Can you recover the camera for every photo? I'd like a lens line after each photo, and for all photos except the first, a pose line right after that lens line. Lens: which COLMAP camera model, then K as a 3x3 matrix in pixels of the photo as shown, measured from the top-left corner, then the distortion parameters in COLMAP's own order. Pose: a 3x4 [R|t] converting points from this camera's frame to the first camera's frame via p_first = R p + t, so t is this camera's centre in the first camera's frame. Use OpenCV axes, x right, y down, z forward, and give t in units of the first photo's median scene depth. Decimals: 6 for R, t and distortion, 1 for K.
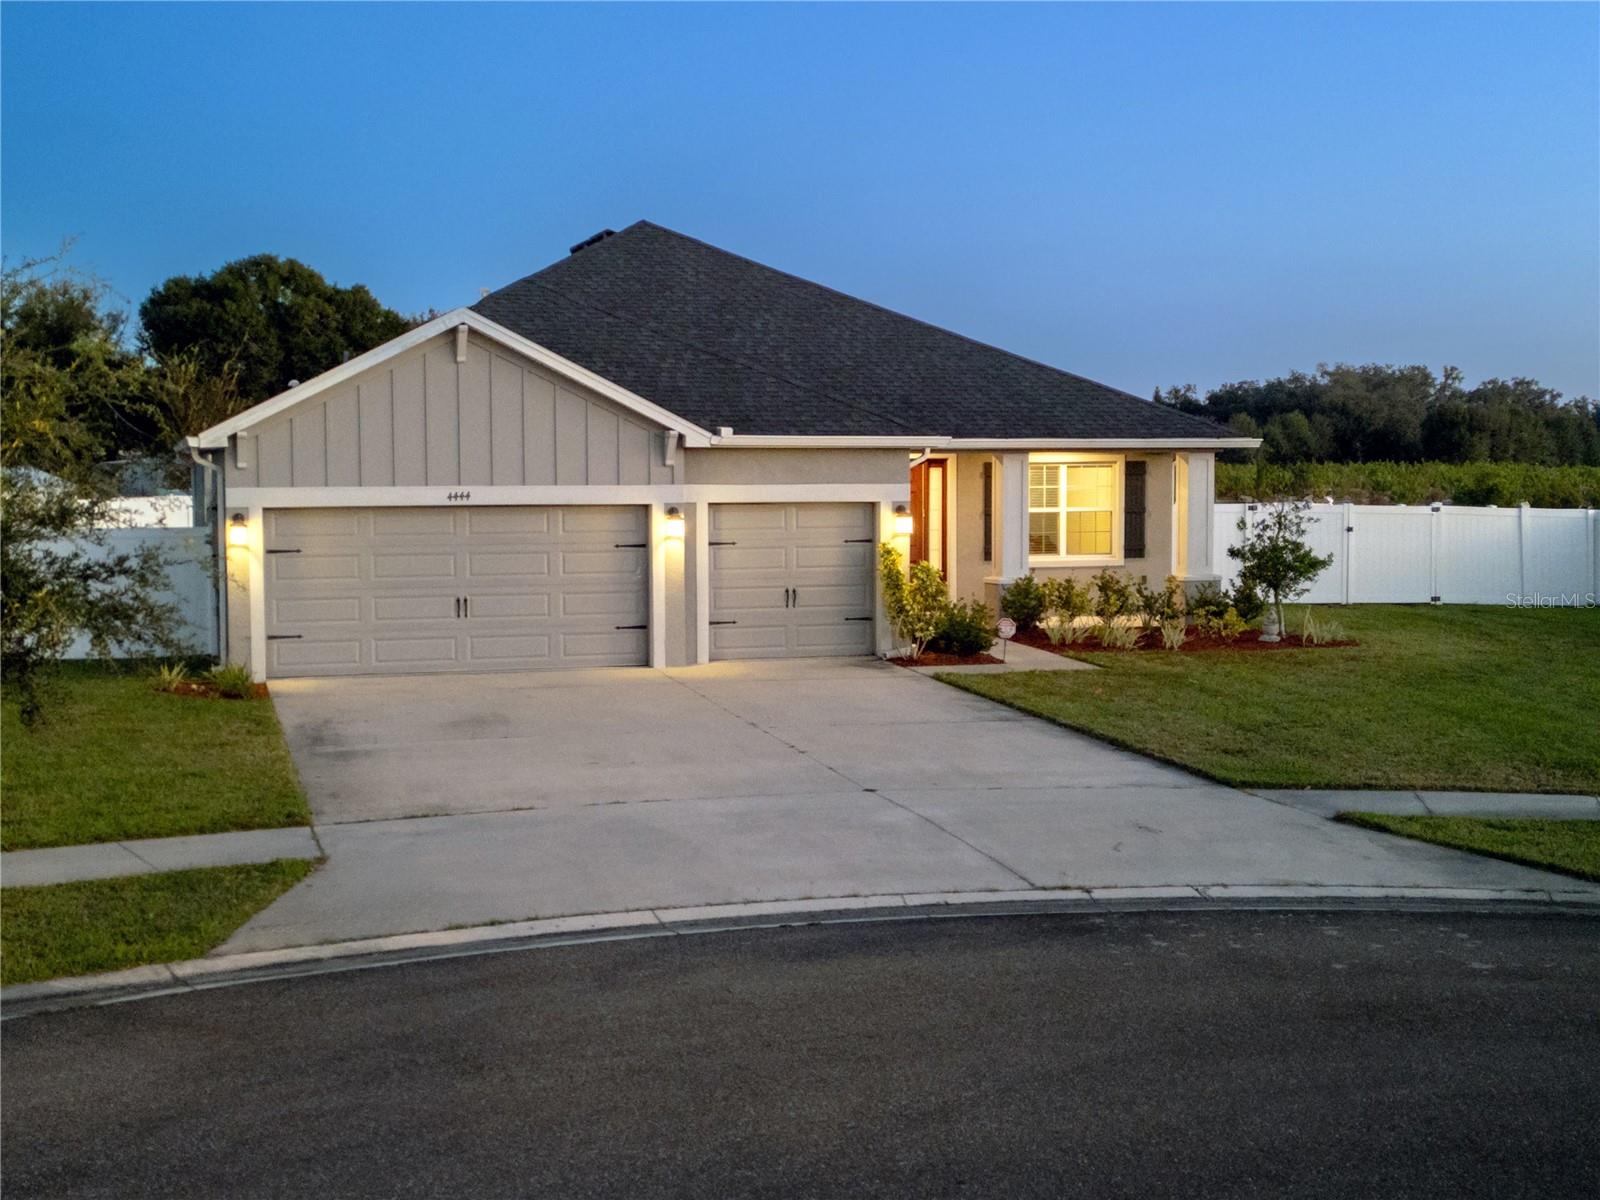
lens RADIAL K [[1227.8, 0, 804.9], [0, 1227.8, 589.9], [0, 0, 1]] dist [0.094365, -0.115602]
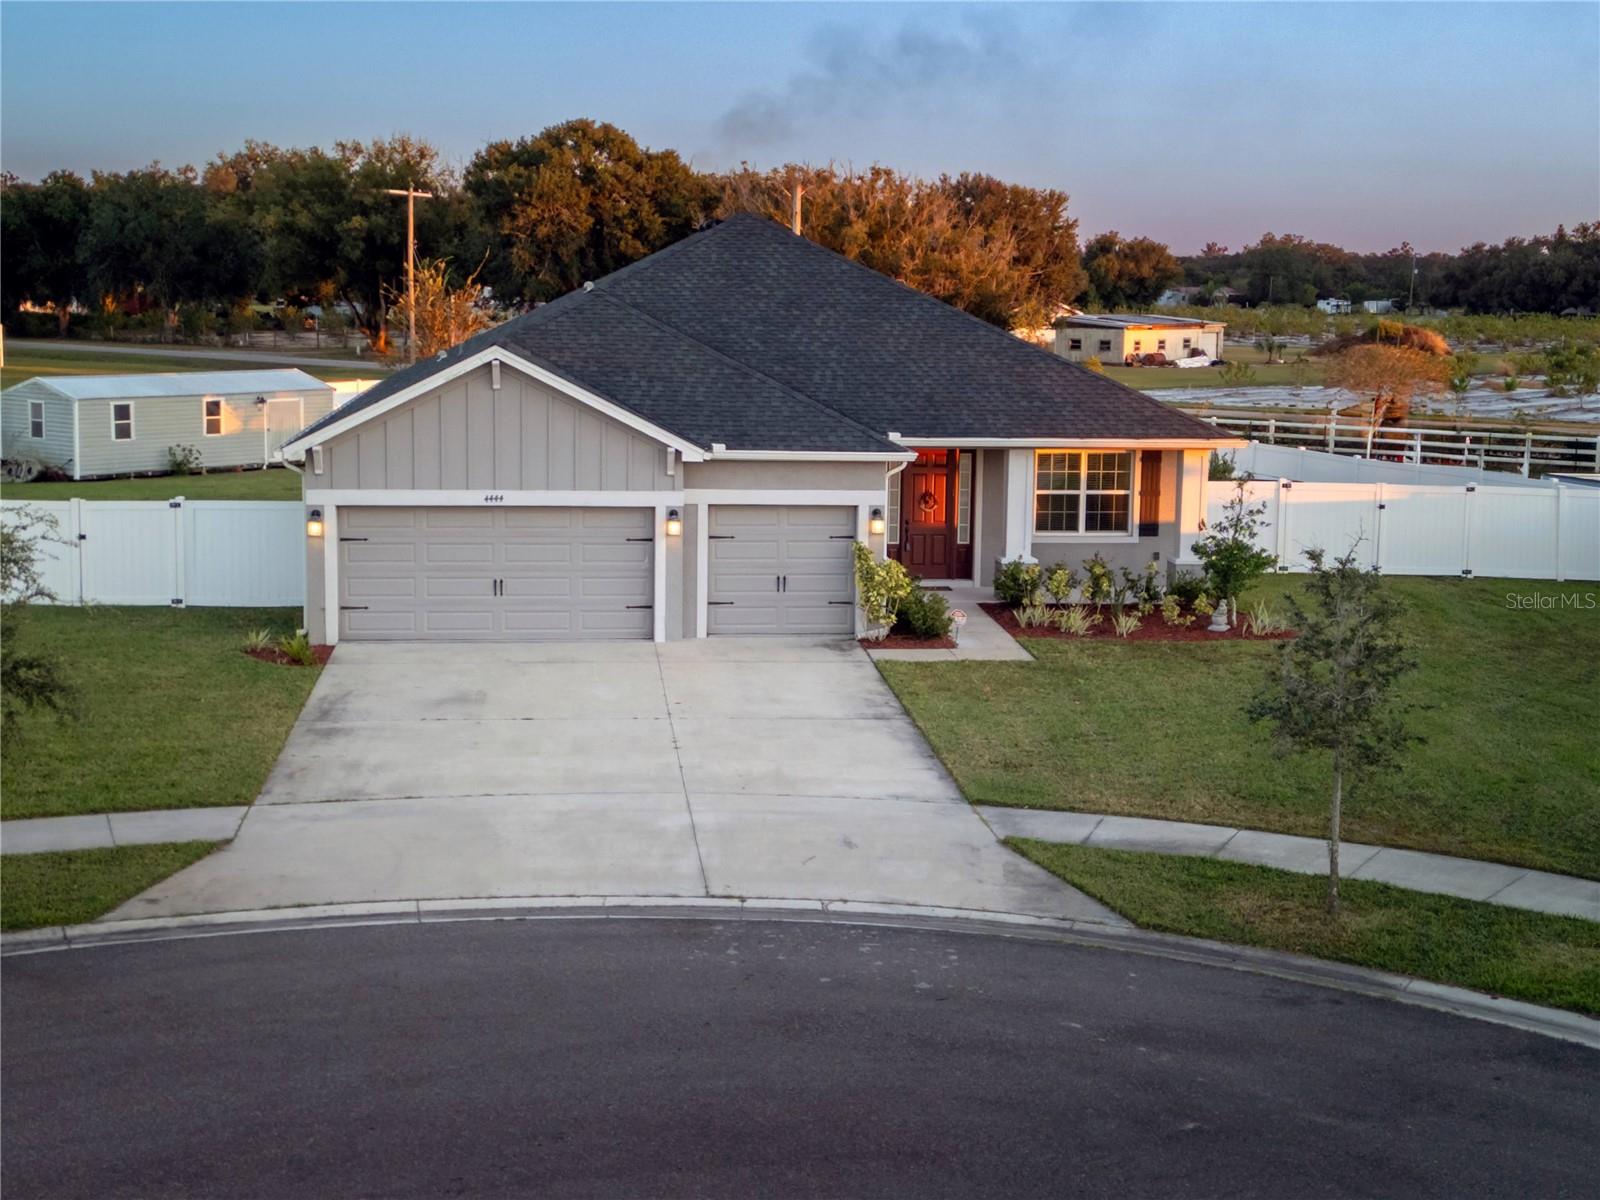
lens RADIAL K [[1096.6, 0, 799.9], [0, 1096.6, 584.5], [0, 0, 1]] dist [0.058867, -0.046130]
pose [[0.995600, 0.038082, -0.085614, 0.378556], [-0.034255, 0.998366, 0.045730, -0.163893], [0.087215, -0.042597, 0.995278, -0.196129]]
